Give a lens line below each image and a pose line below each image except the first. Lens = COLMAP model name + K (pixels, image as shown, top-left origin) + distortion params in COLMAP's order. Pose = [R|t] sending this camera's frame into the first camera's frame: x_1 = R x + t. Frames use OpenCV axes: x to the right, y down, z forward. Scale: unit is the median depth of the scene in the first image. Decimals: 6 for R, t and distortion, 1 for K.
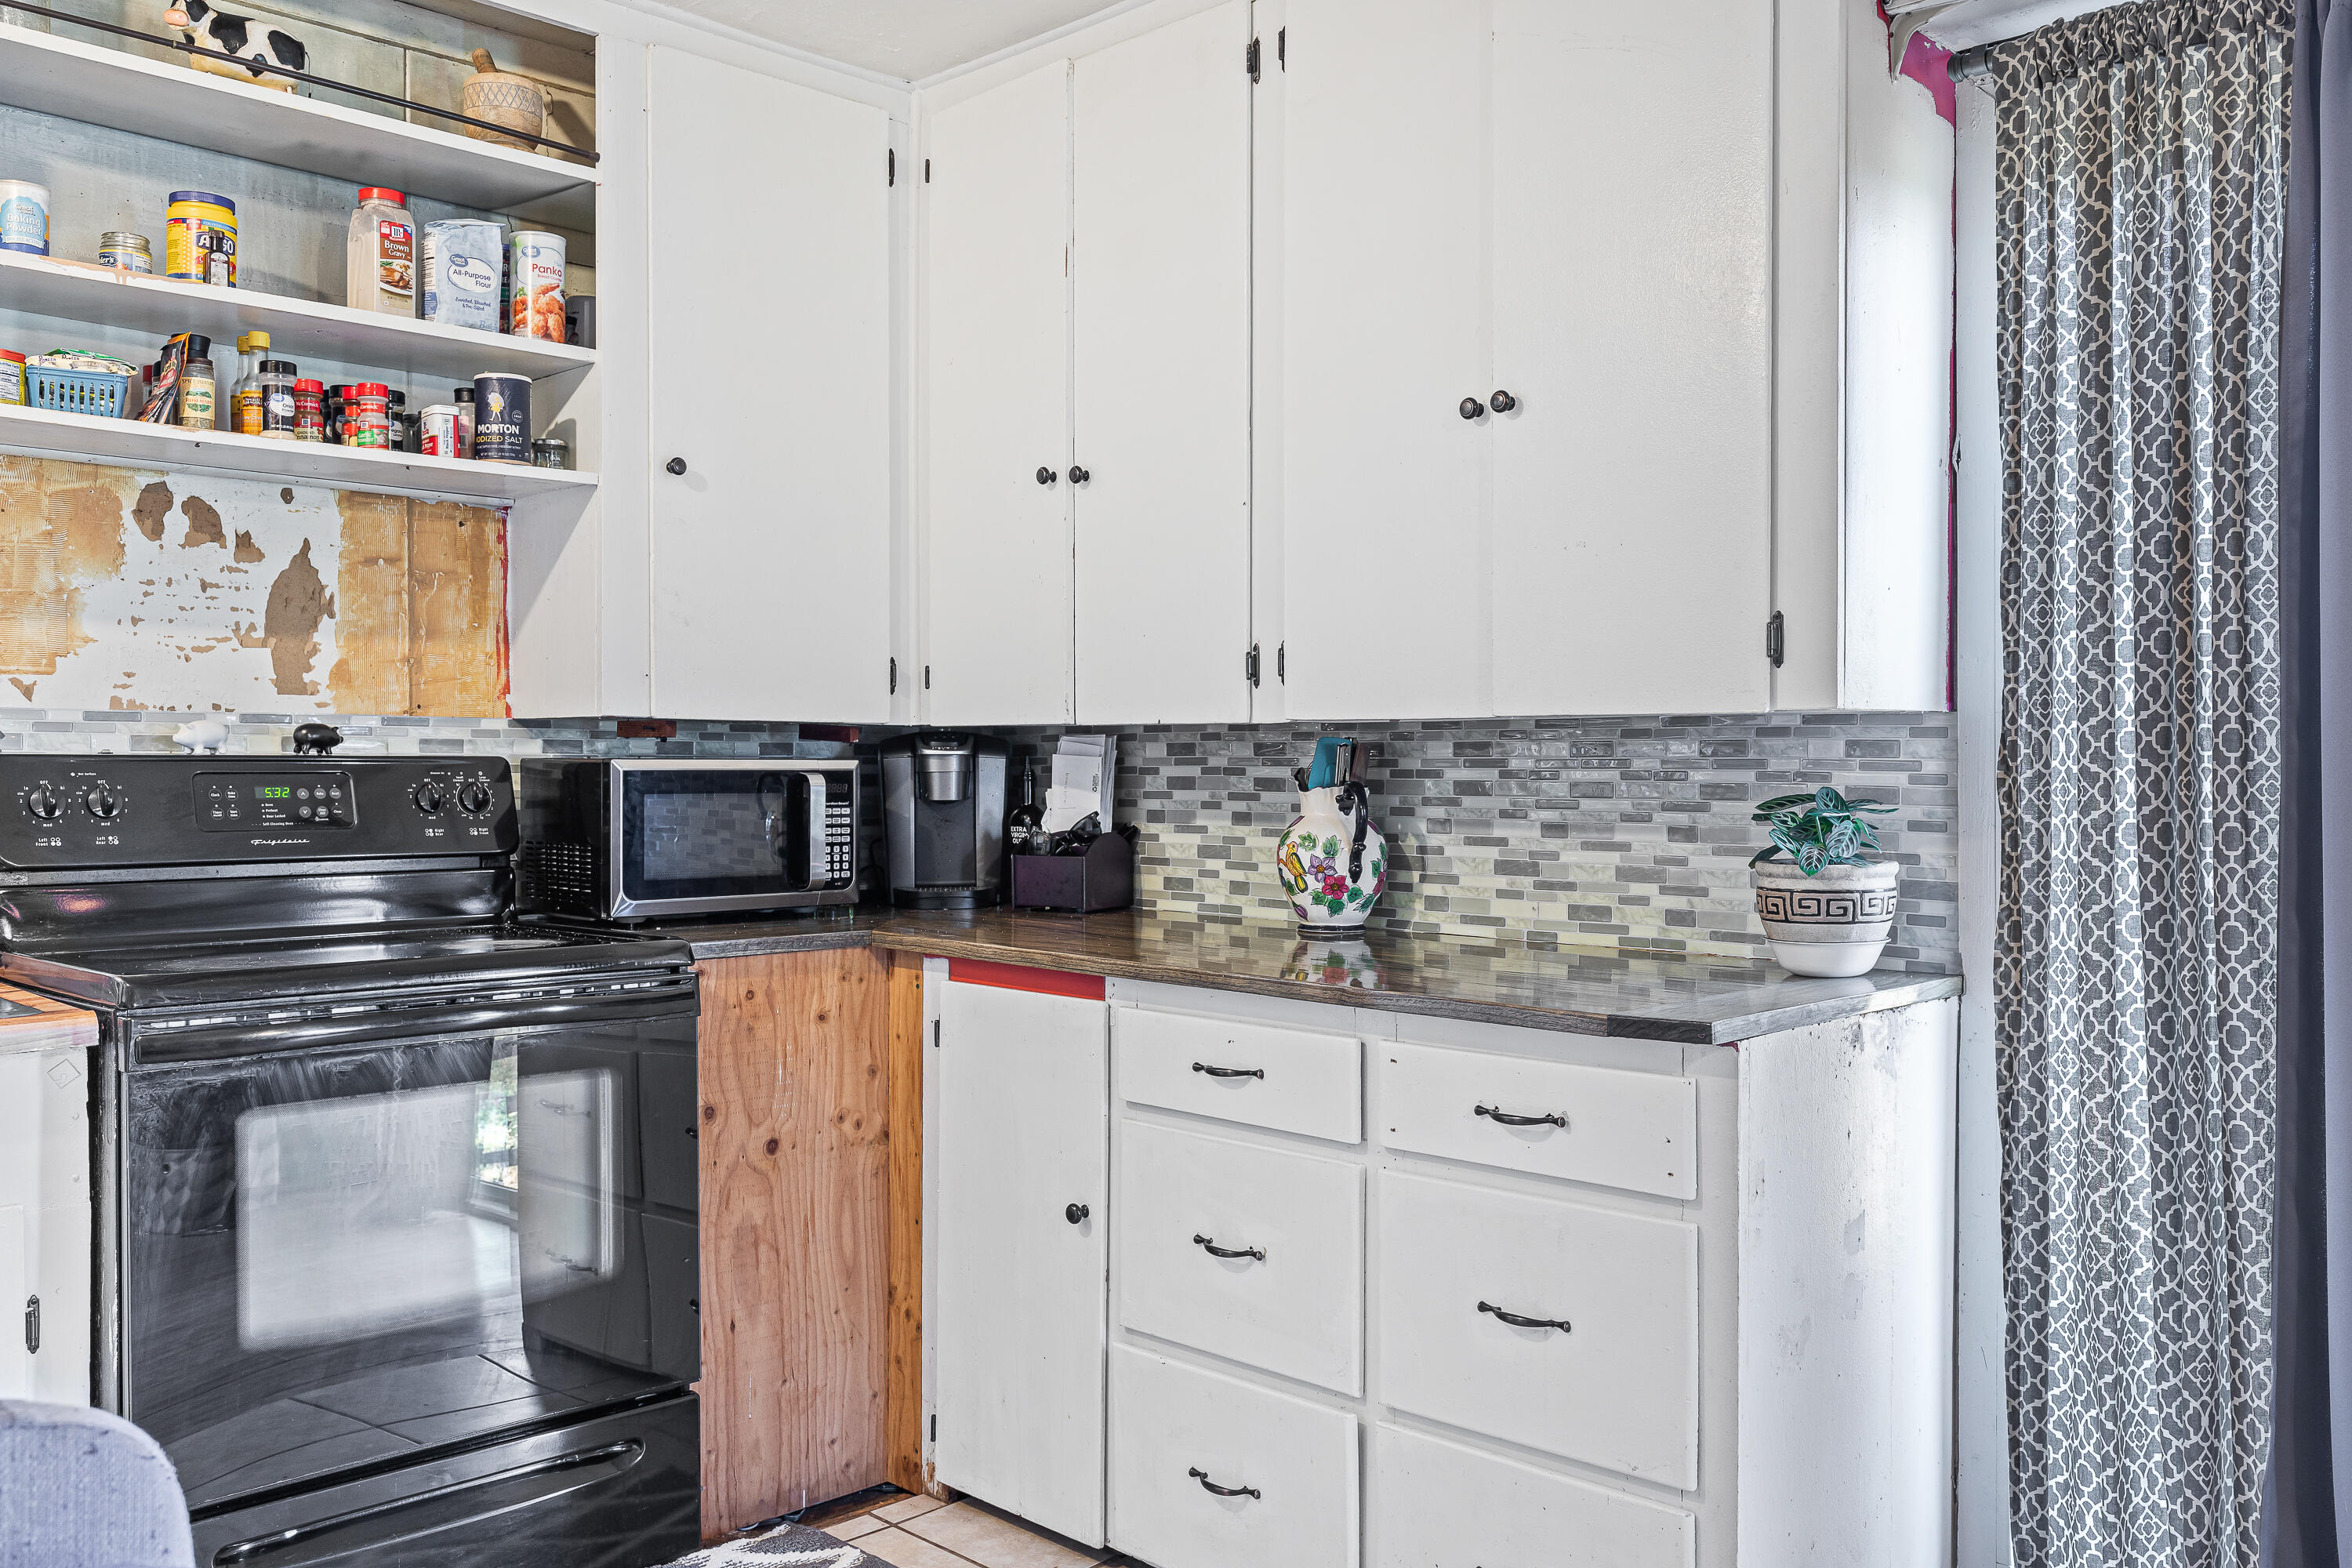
lens RADIAL K [[1884.3, 0, 1172.6], [0, 1884.3, 776.9], [0, 0, 1]] dist [-0.003788, -0.000804]
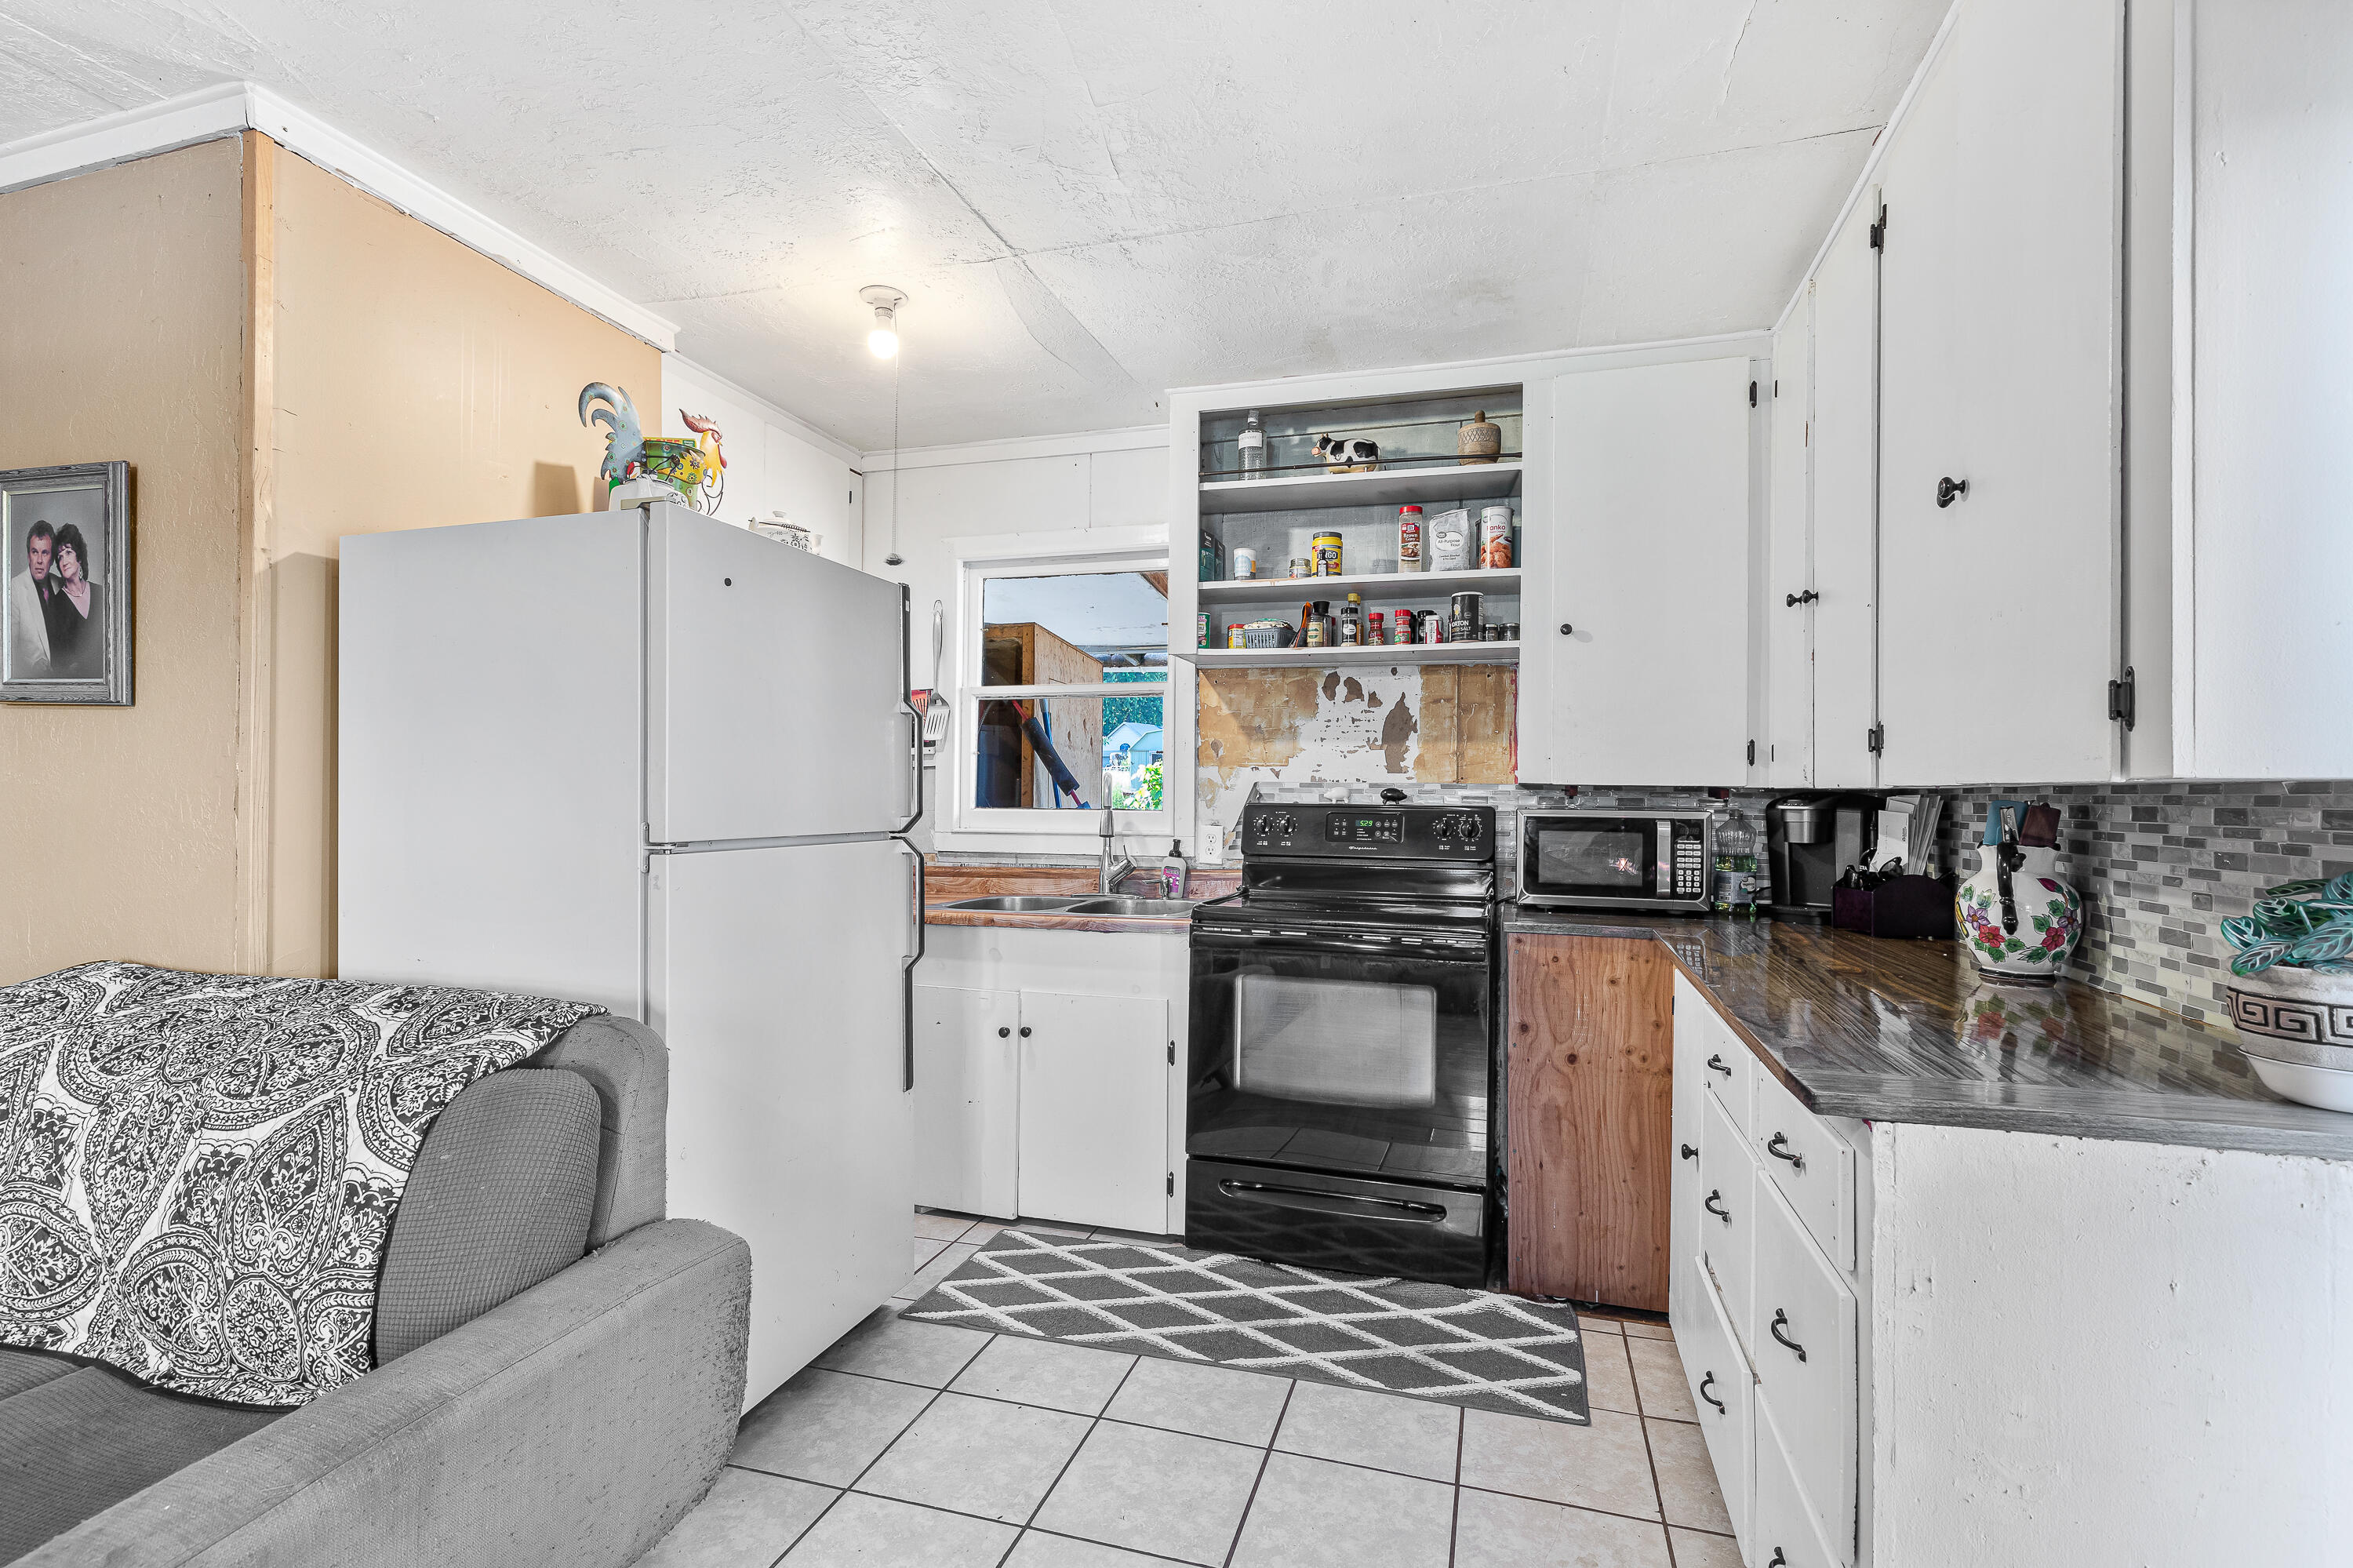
lens RADIAL K [[1081.7, 0, 1176.6], [0, 1081.7, 783.8], [0, 0, 1]] dist [0.001848, -0.000158]
pose [[0.473680, -0.003973, -0.880688, 0.416164], [-0.017218, 0.999757, -0.013771, -0.013667], [0.880529, 0.021687, 0.473497, 0.275920]]
